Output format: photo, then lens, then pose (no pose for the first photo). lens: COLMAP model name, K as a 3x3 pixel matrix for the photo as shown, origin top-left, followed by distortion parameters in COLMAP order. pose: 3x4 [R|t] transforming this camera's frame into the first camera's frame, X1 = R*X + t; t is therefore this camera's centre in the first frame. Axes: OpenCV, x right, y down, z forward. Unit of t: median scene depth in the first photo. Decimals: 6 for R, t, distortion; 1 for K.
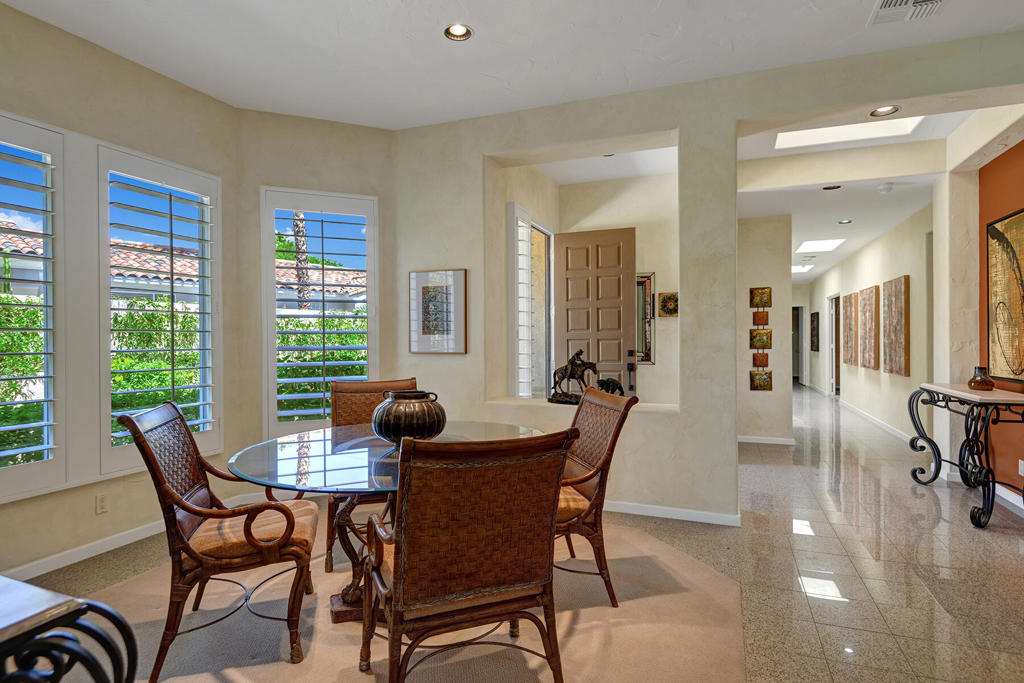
lens RADIAL K [[545.8, 0, 515.4], [0, 545.8, 338.6], [0, 0, 1]] dist [0.000172, 0.000064]
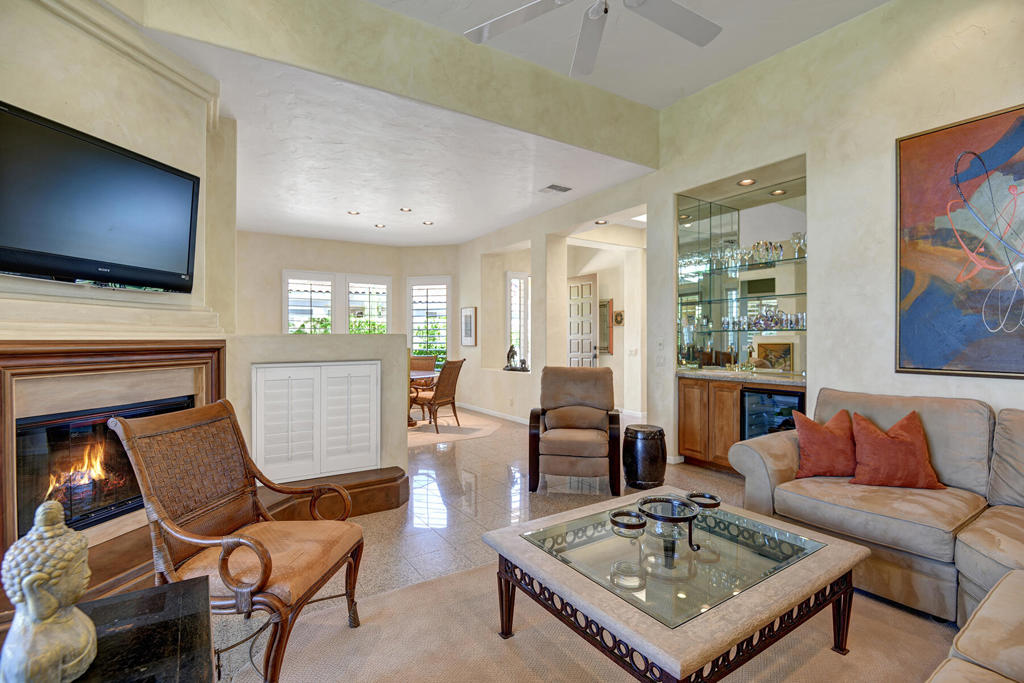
lens RADIAL K [[476.6, 0, 510.0], [0, 476.6, 341.5], [0, 0, 1]] dist [-0.017707, -0.007041]
pose [[0.811232, -0.000069, -0.584724, 0.857641], [0.000925, 0.999999, 0.001166, 0.004877], [0.584723, -0.001487, 0.811231, -0.346493]]
